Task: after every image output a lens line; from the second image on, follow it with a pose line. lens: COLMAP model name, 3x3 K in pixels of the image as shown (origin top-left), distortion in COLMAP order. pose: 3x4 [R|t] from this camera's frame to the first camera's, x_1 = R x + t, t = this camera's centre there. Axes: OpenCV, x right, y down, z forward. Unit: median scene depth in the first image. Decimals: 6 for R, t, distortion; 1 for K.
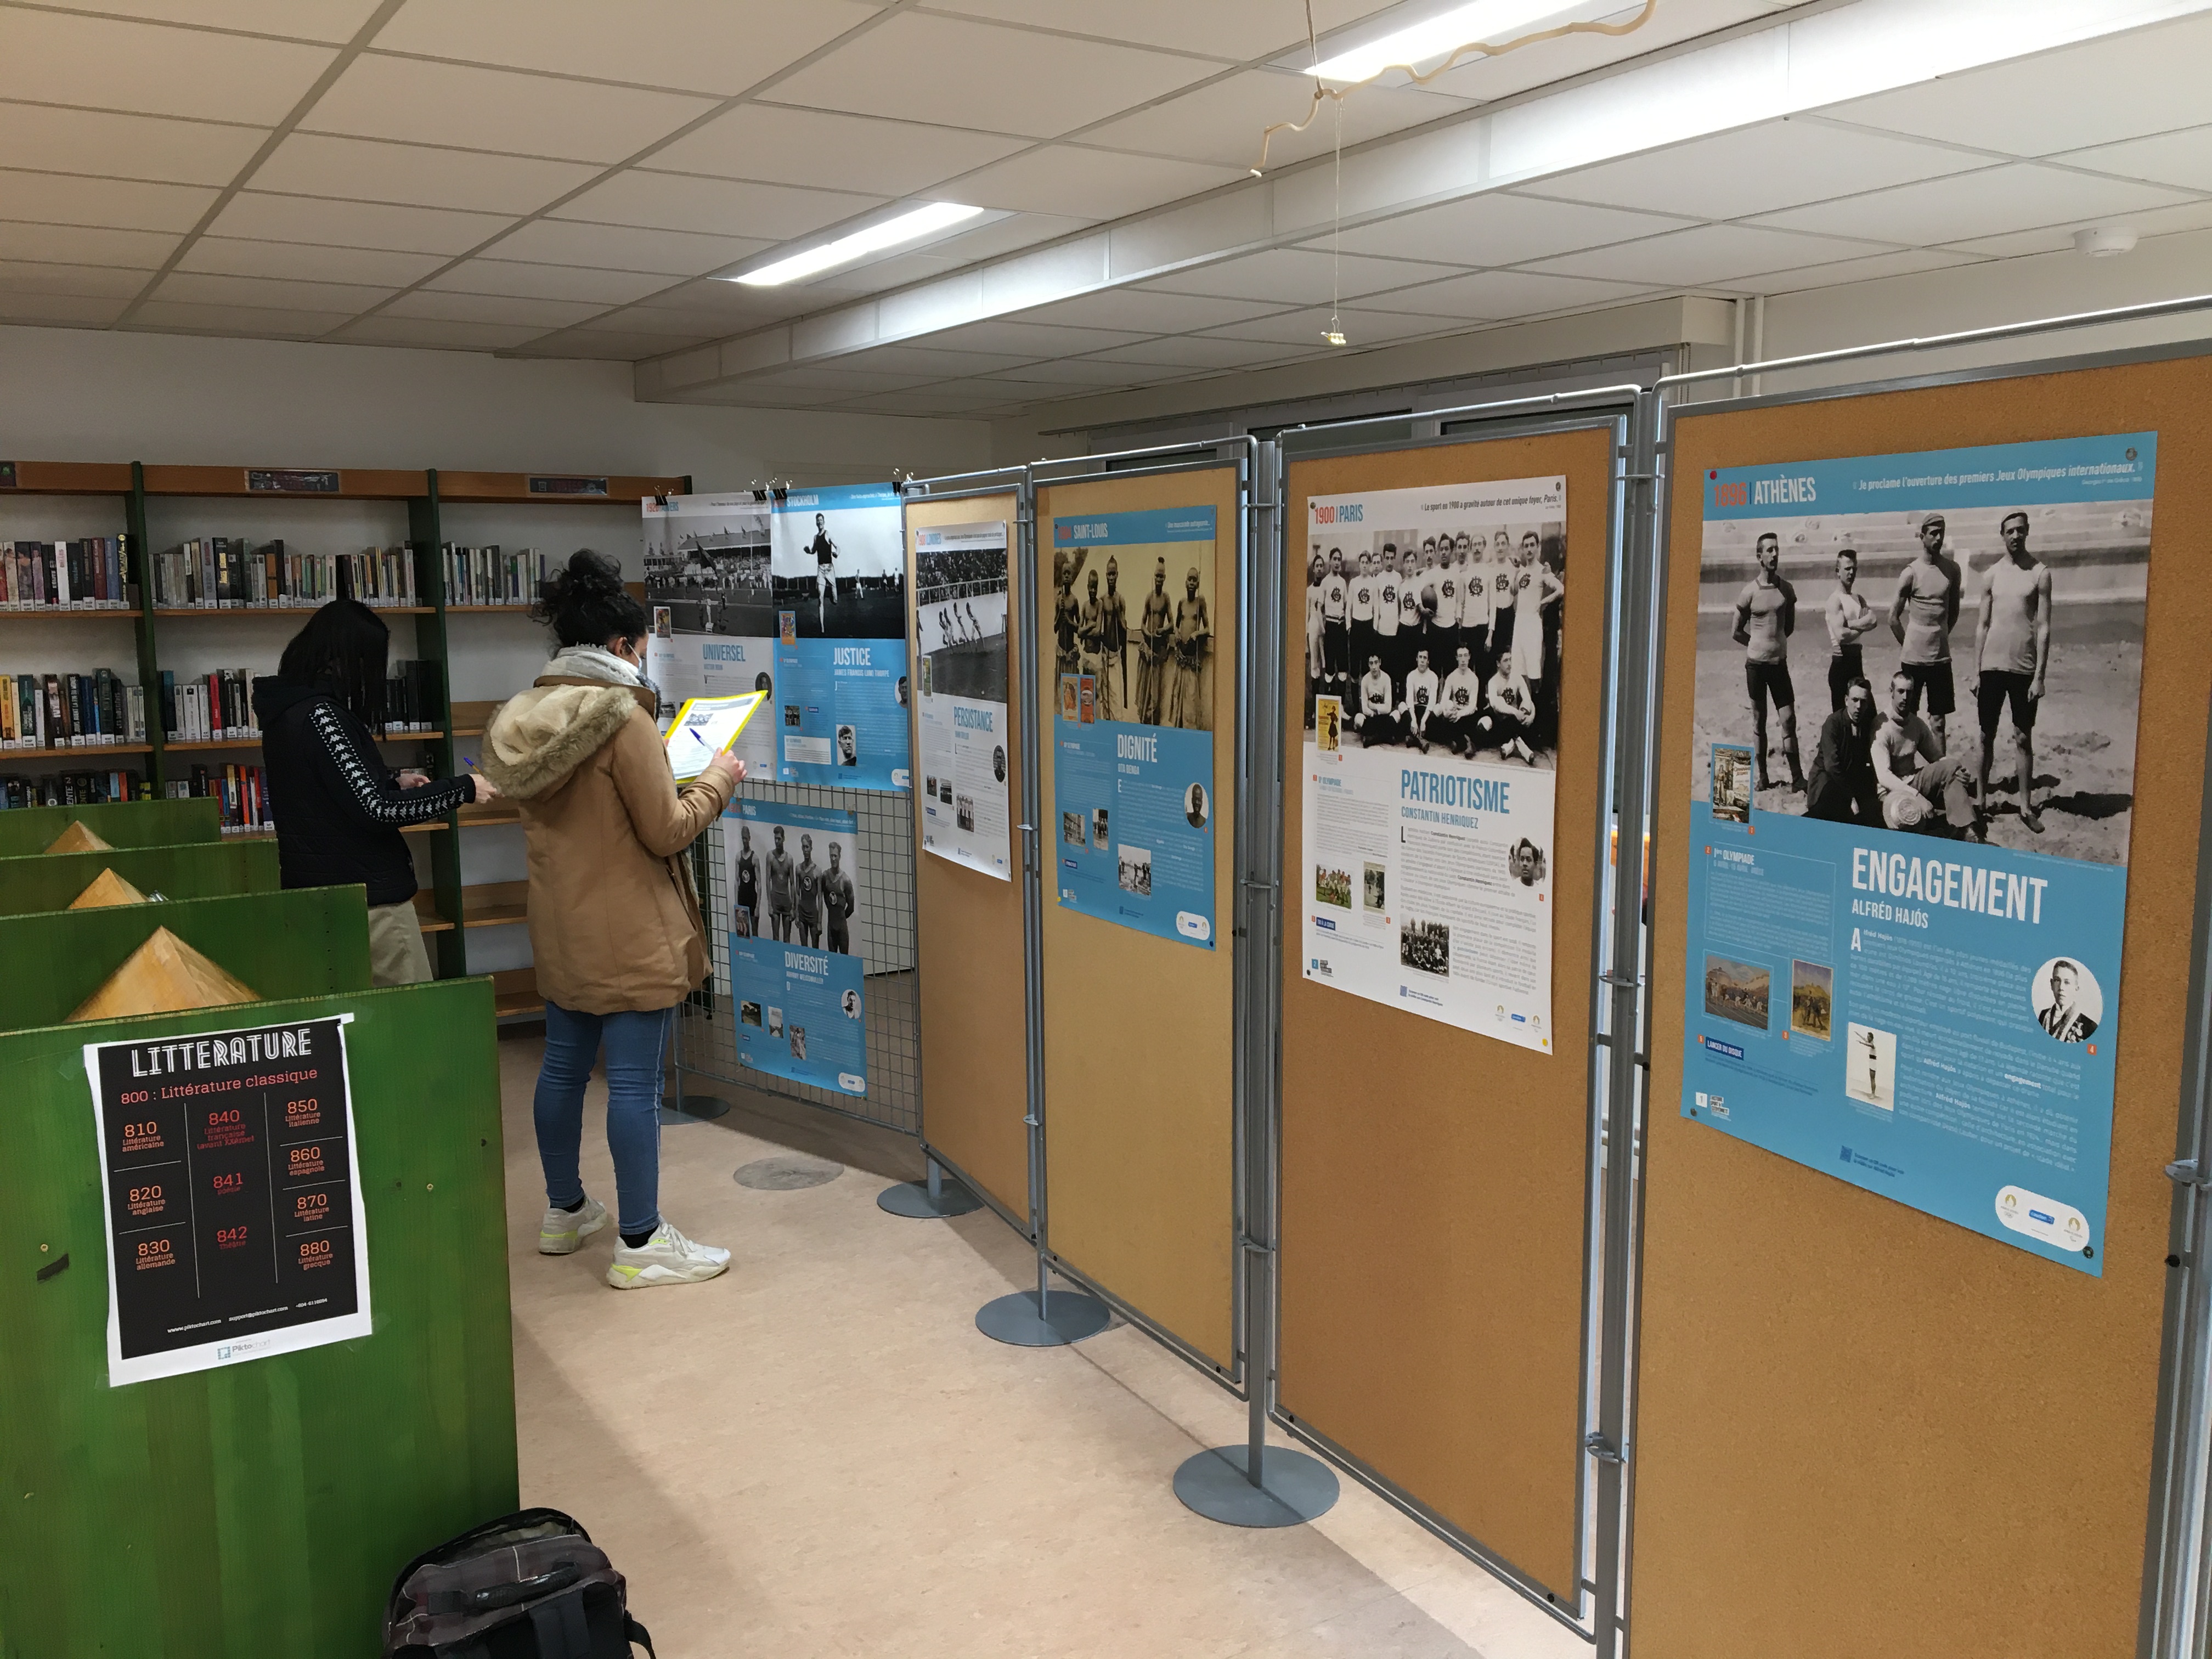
lens RADIAL K [[1858.5, 0, 1096.0], [0, 1858.5, 813.7], [0, 0, 1]] dist [0.107061, -0.190304]
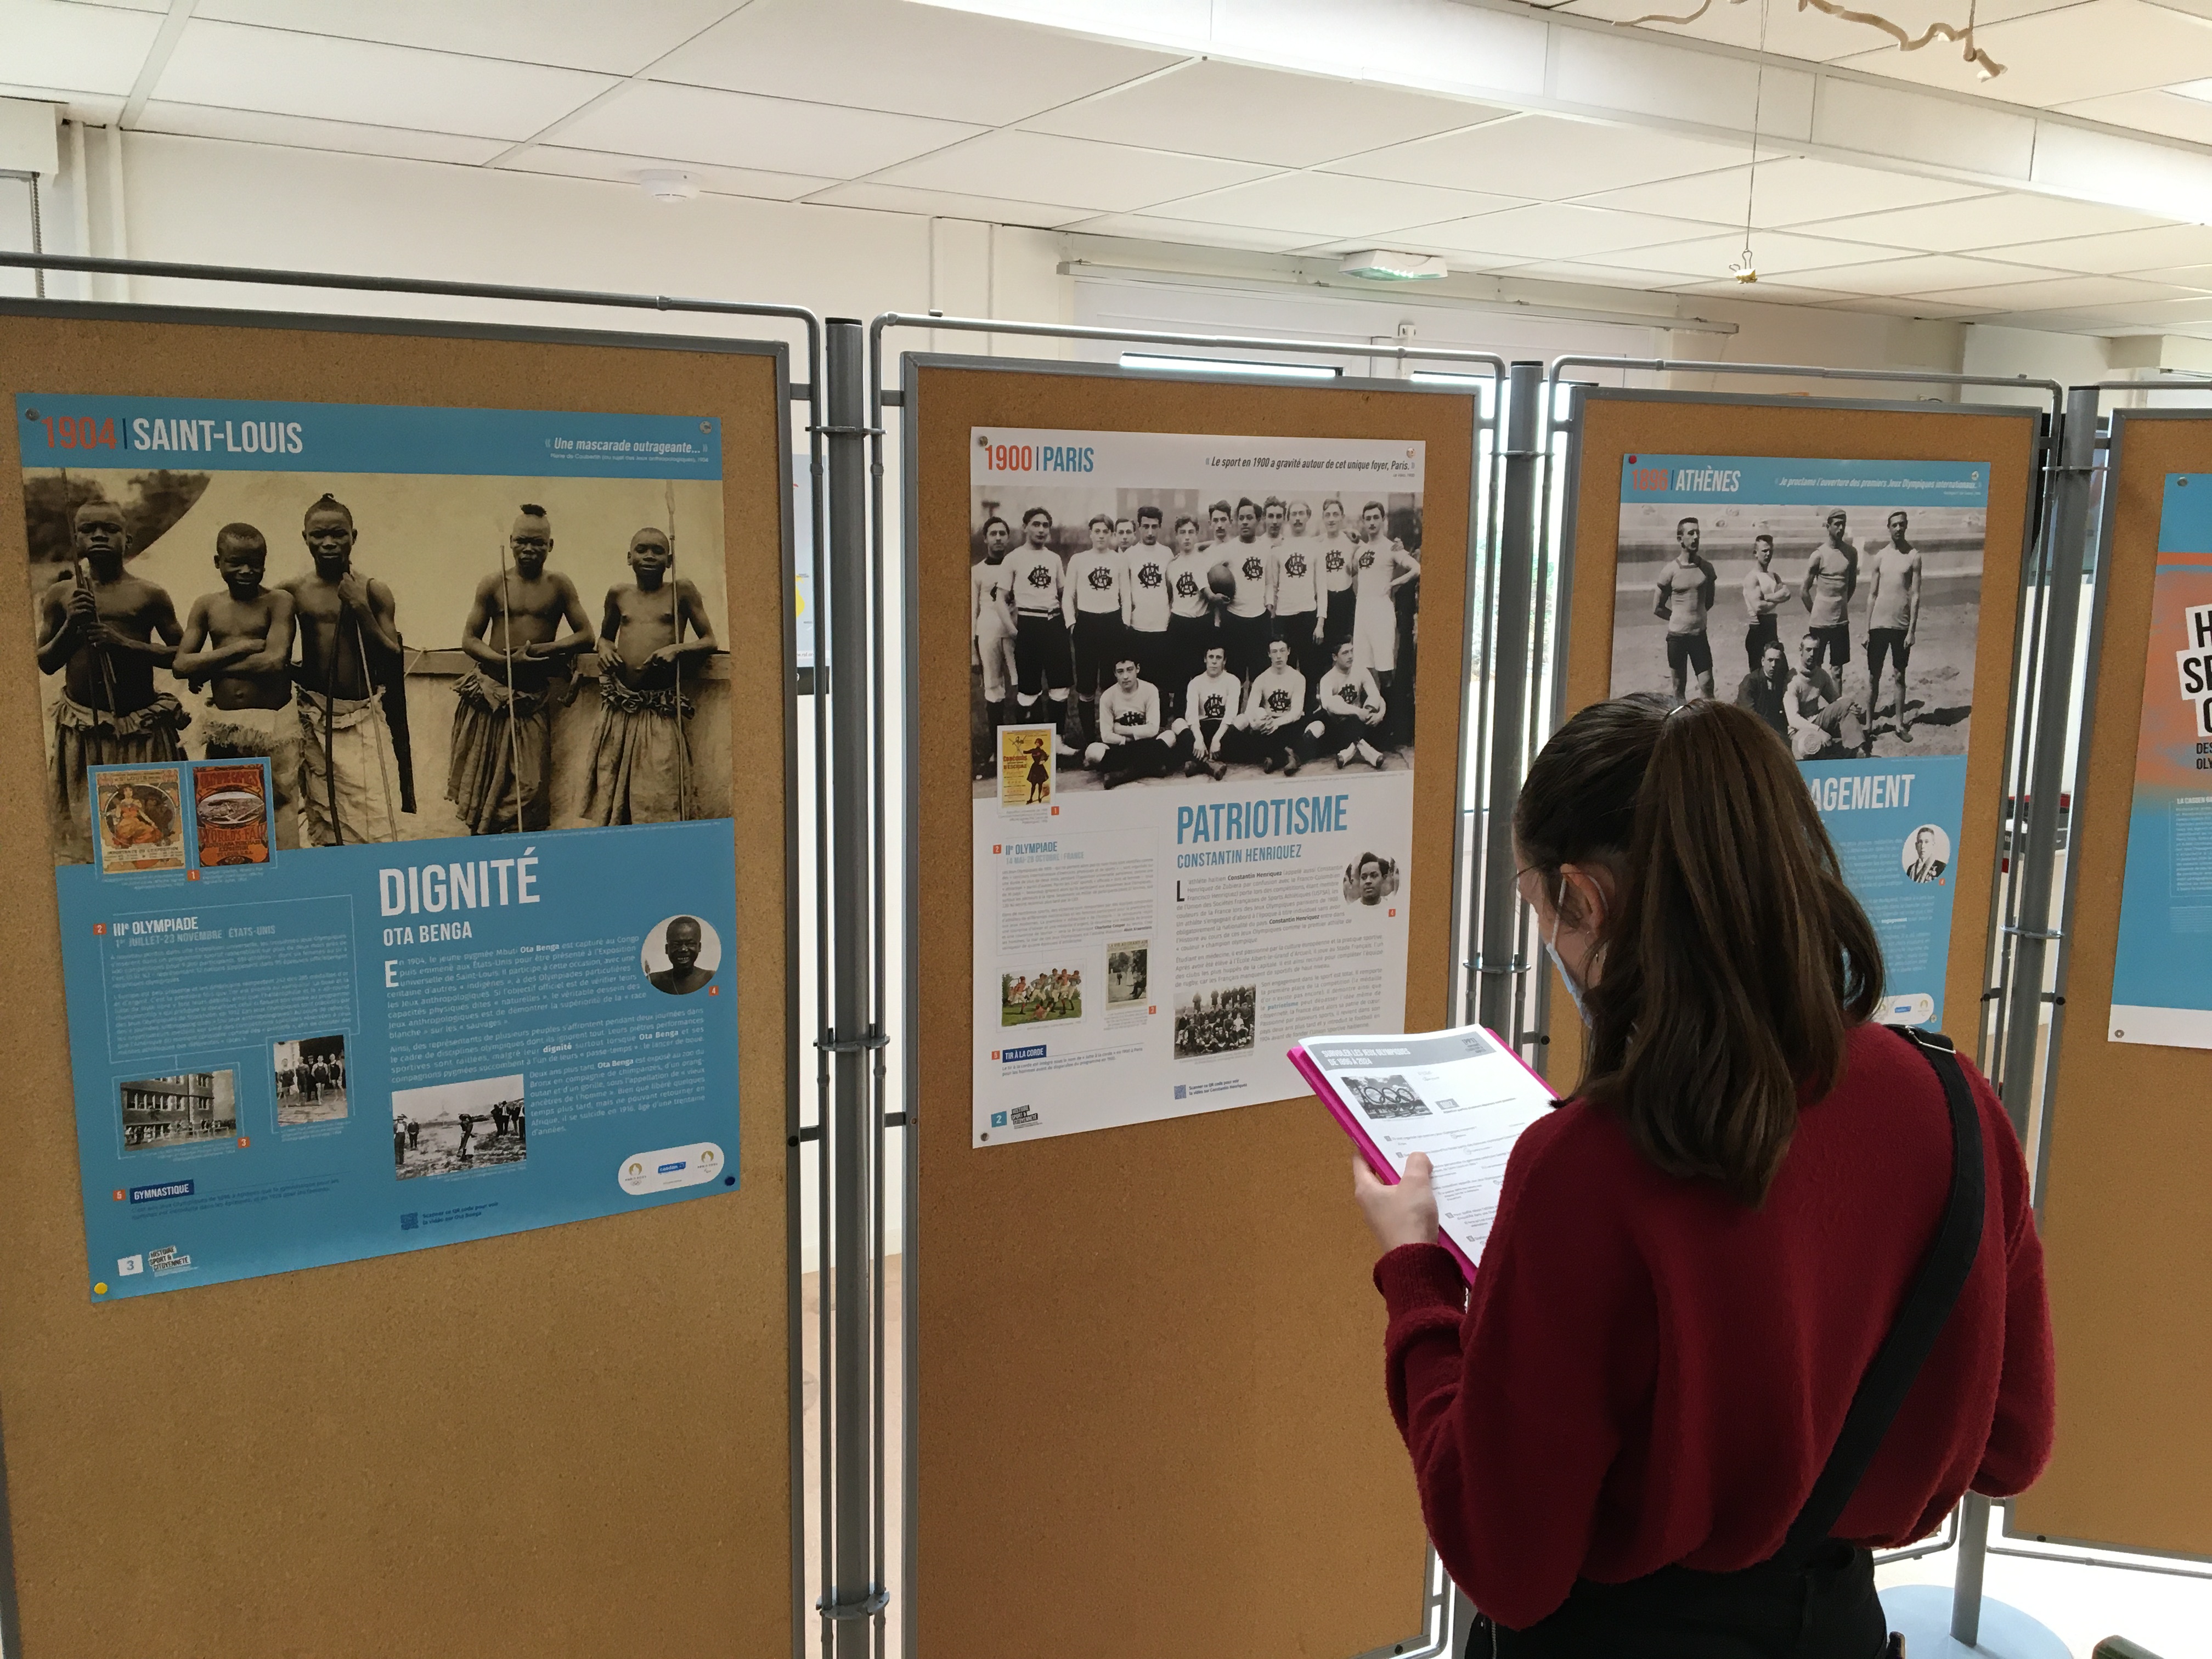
lens RADIAL K [[1858.5, 0, 1096.0], [0, 1858.5, 813.7], [0, 0, 1]] dist [0.107061, -0.190304]
pose [[0.018780, -0.151038, 0.988350, -0.580716], [0.110312, 0.982802, 0.148094, -0.135994], [-0.993720, 0.106245, 0.035118, 1.001369]]
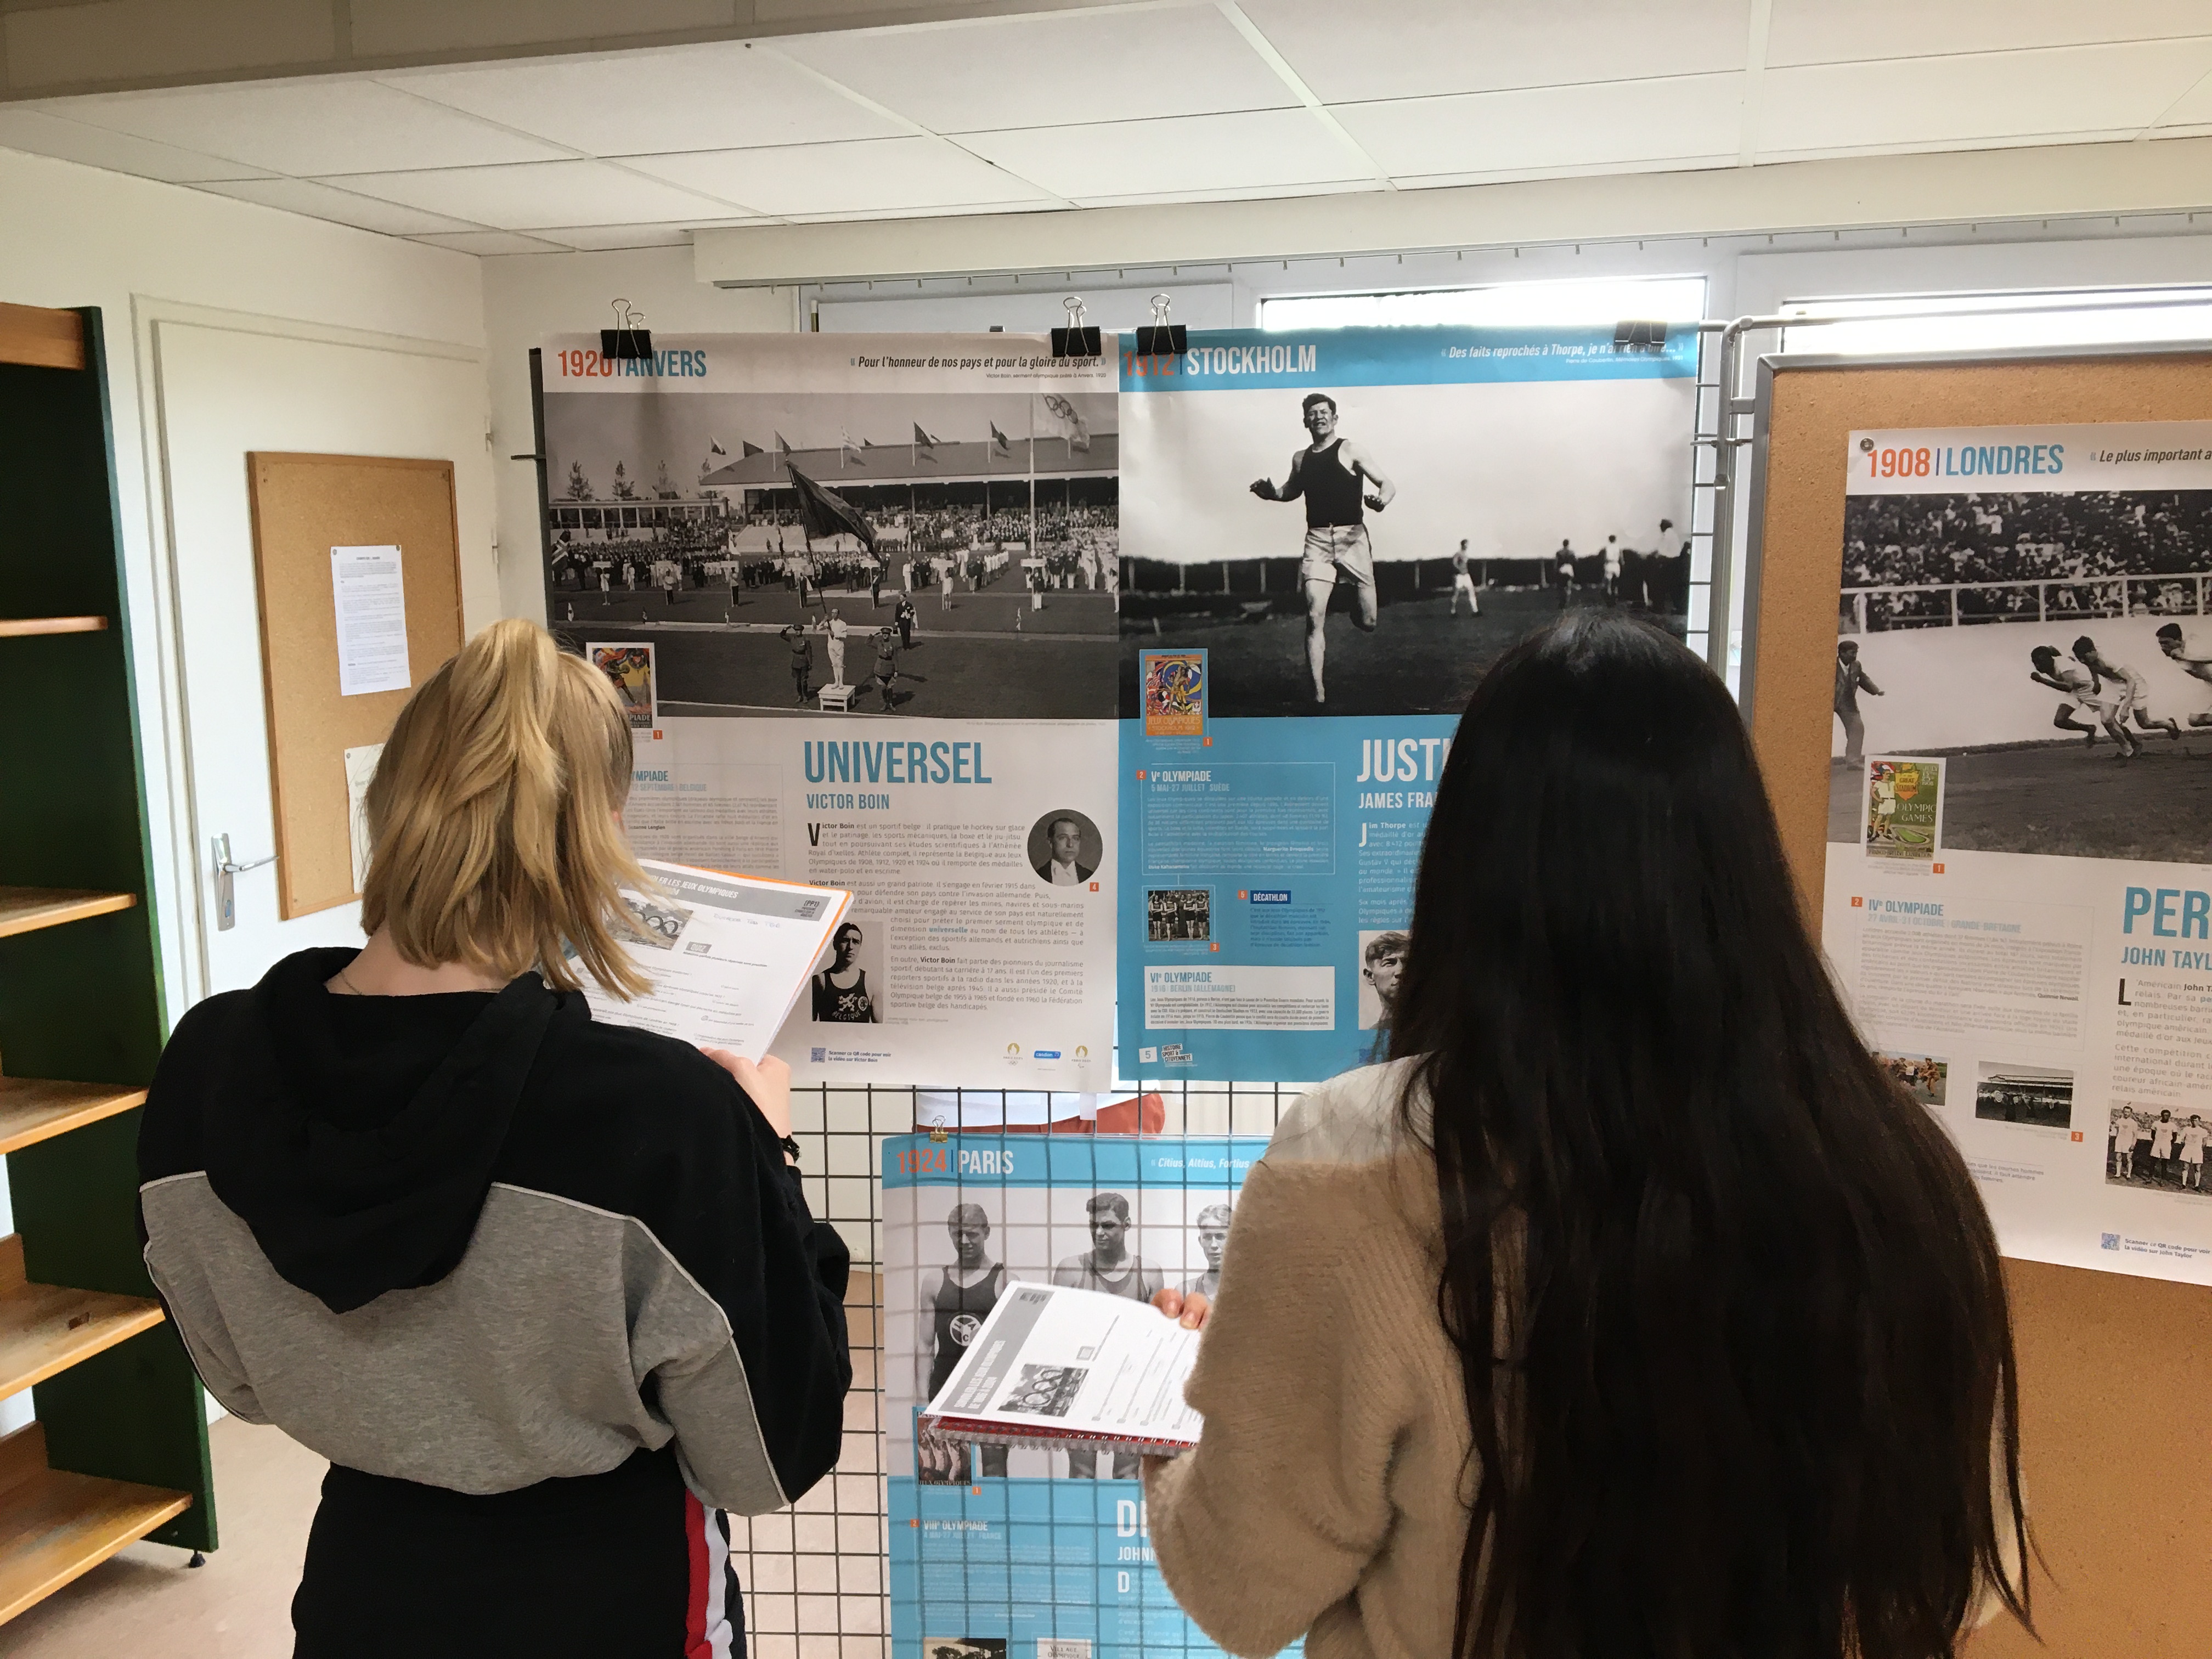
lens RADIAL K [[1858.5, 0, 1096.0], [0, 1858.5, 813.7], [0, 0, 1]] dist [0.107061, -0.190304]
pose [[0.762477, -0.091361, 0.640533, -0.758656], [0.081086, 0.995668, 0.045492, -0.166149], [-0.641914, 0.017252, 0.766582, 1.272916]]
